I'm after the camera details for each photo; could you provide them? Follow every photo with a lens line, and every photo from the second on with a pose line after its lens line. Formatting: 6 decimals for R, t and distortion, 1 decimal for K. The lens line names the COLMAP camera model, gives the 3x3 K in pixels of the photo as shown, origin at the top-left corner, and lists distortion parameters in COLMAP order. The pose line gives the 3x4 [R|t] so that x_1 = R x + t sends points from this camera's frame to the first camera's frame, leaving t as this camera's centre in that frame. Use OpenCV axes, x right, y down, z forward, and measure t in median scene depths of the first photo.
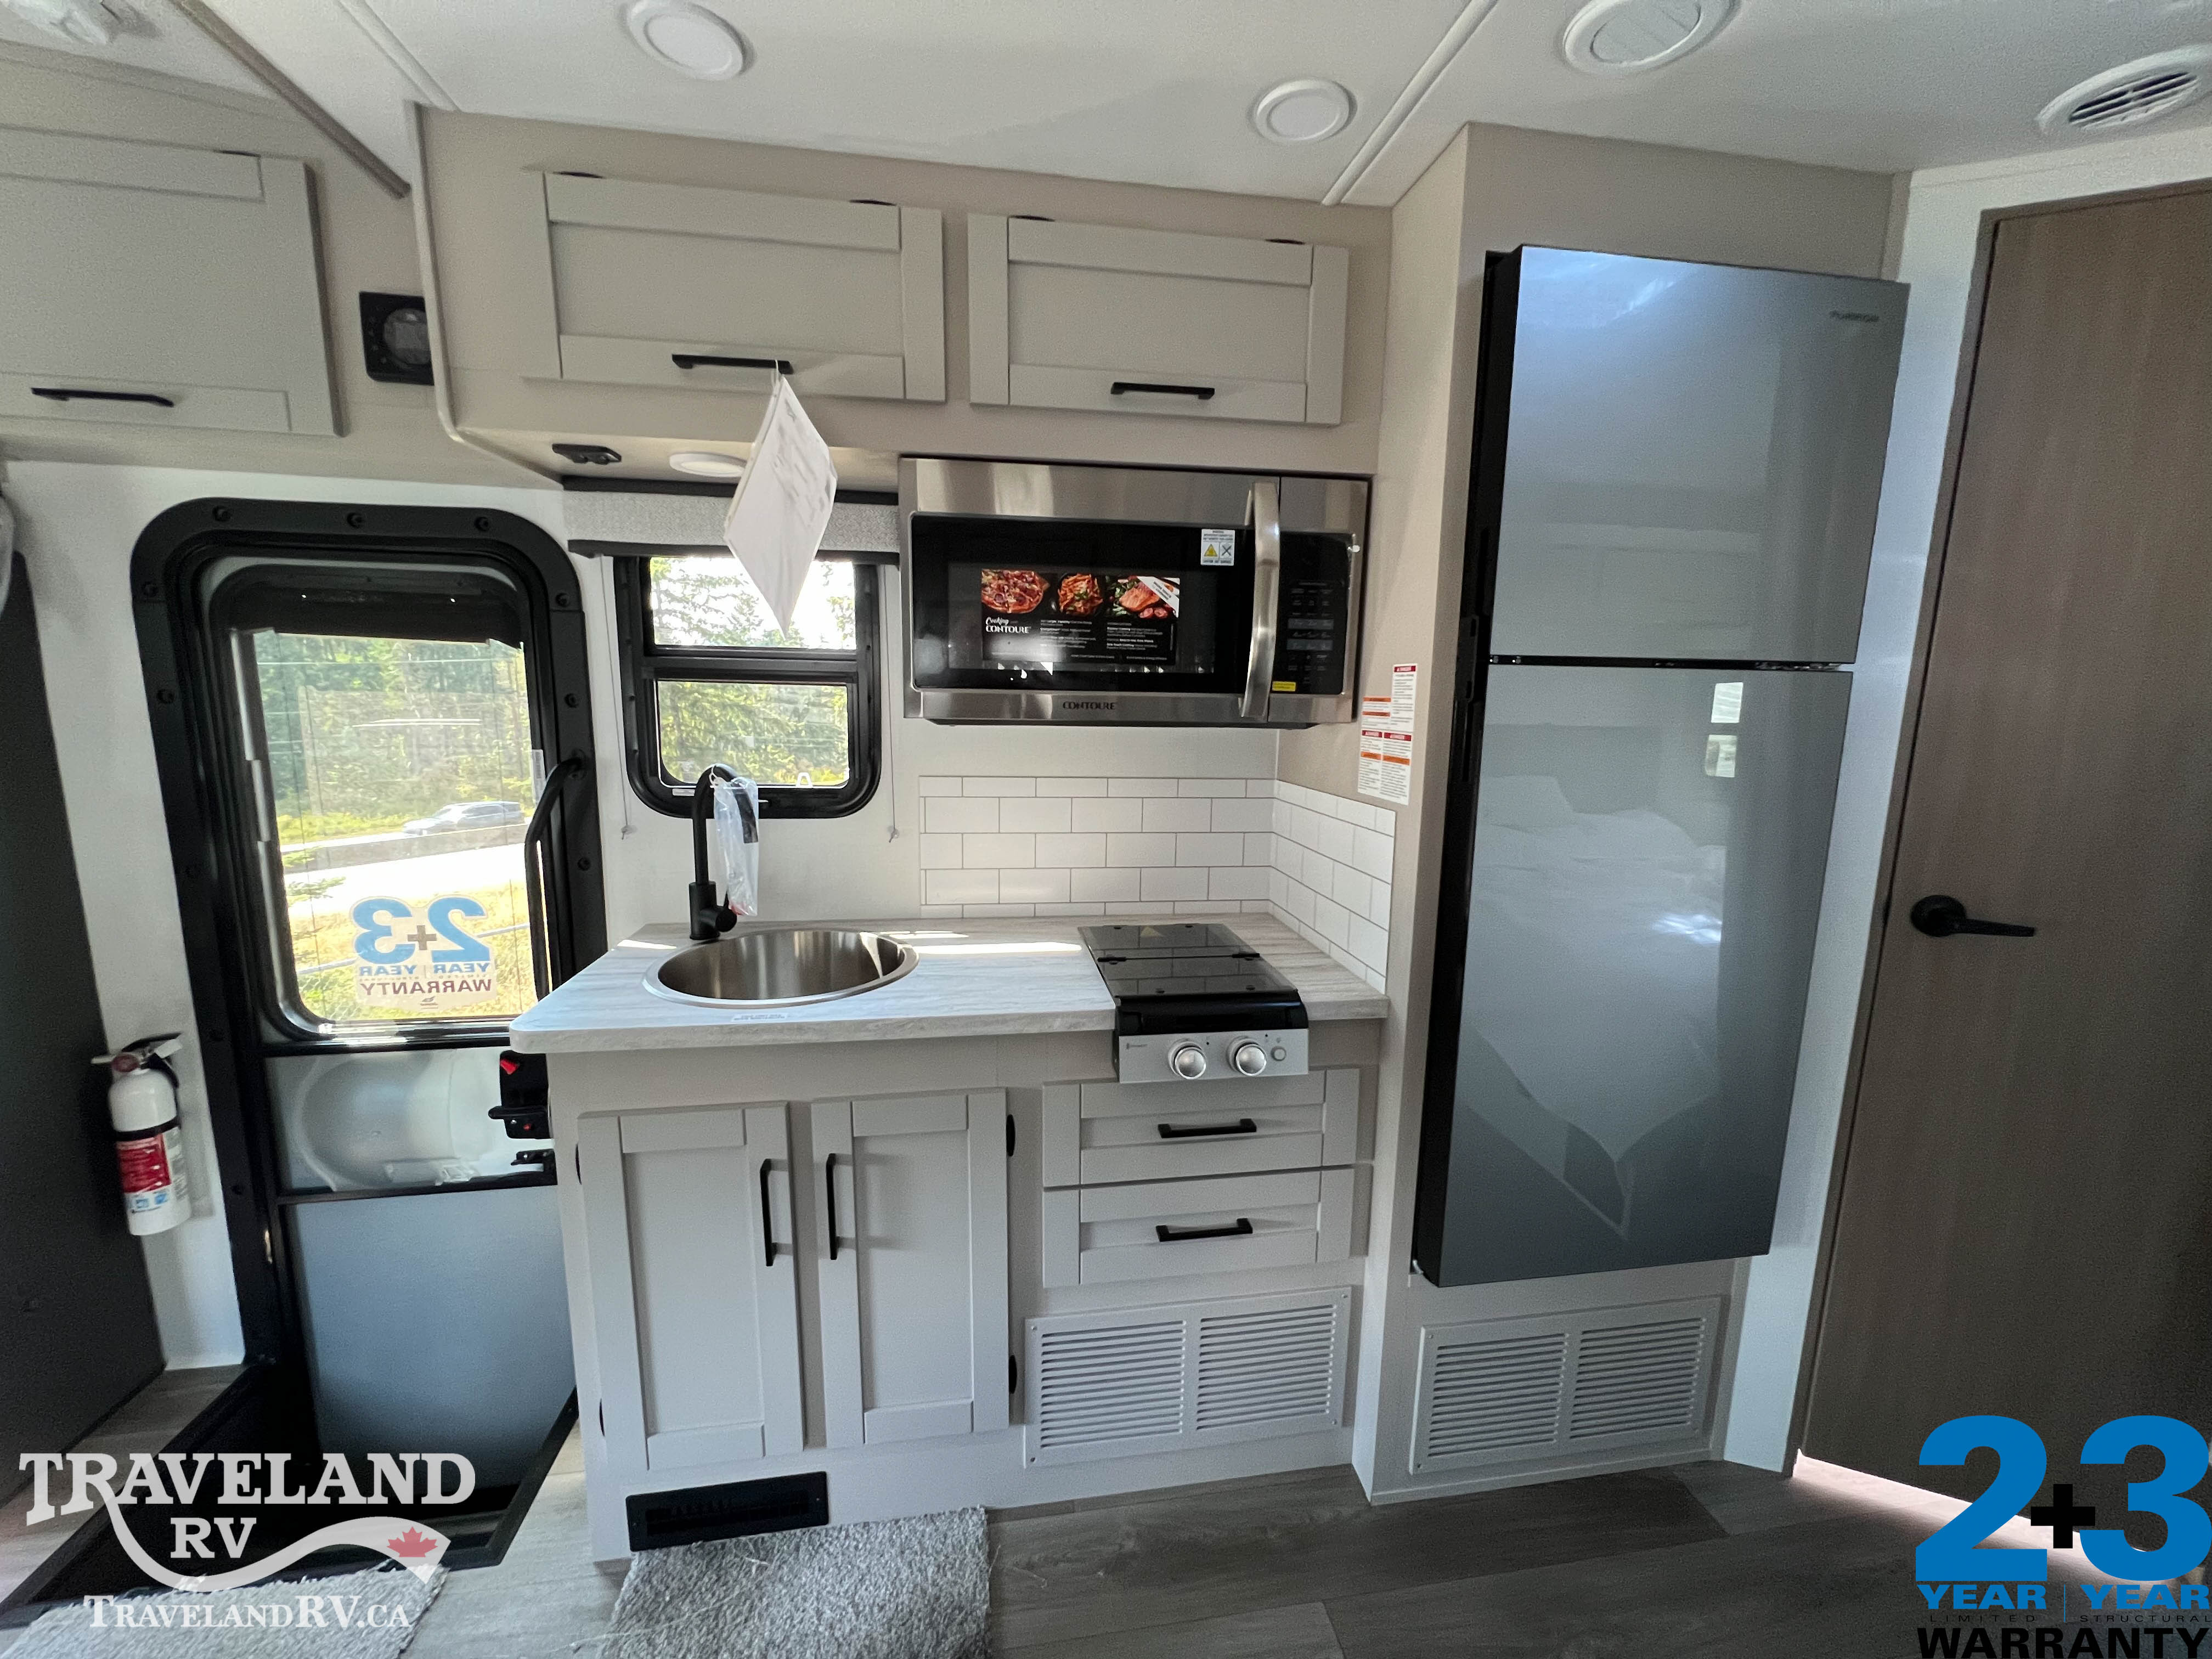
lens RADIAL K [[890.2, 0, 1115.6], [0, 890.2, 840.0], [0, 0, 1]] dist [-0.002658, 0.001352]
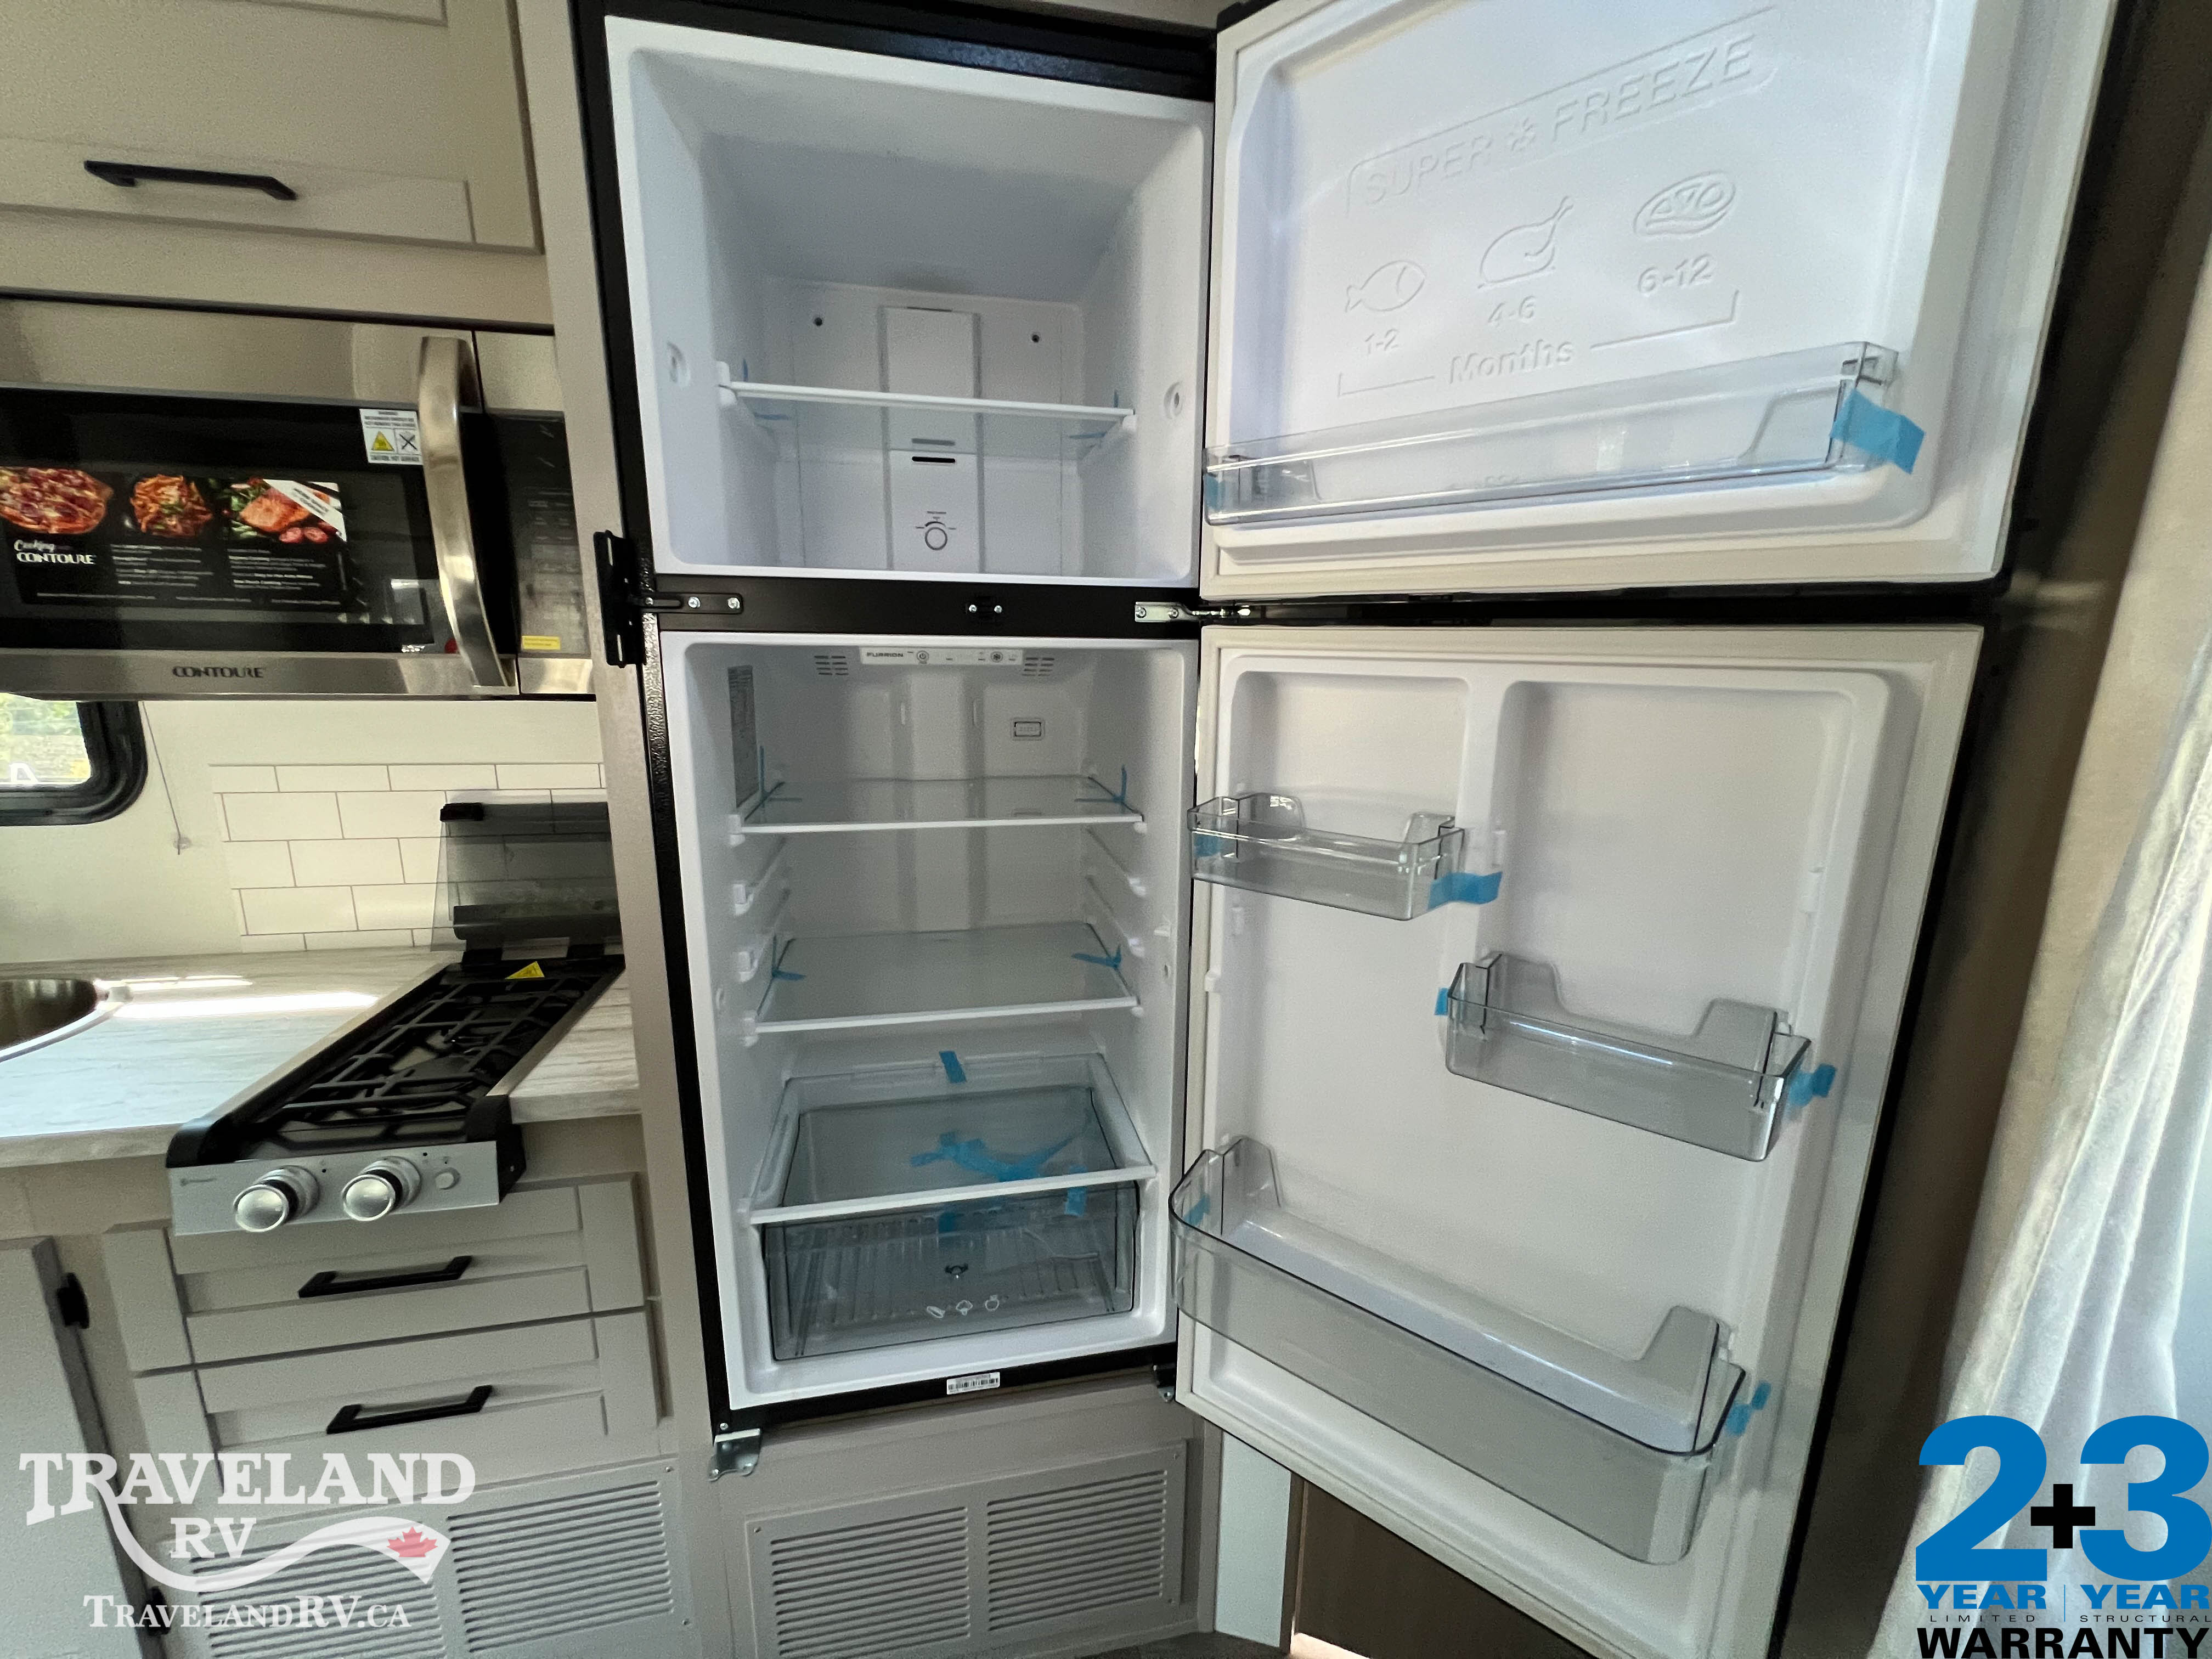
lens RADIAL K [[890.2, 0, 1107.1], [0, 890.2, 838.1], [0, 0, 1]] dist [-0.002658, 0.001352]
pose [[0.998937, -0.014051, 0.043904, 0.630943], [0.011894, 0.998727, 0.049018, -0.049265], [-0.044537, -0.048444, 0.997832, 0.282811]]
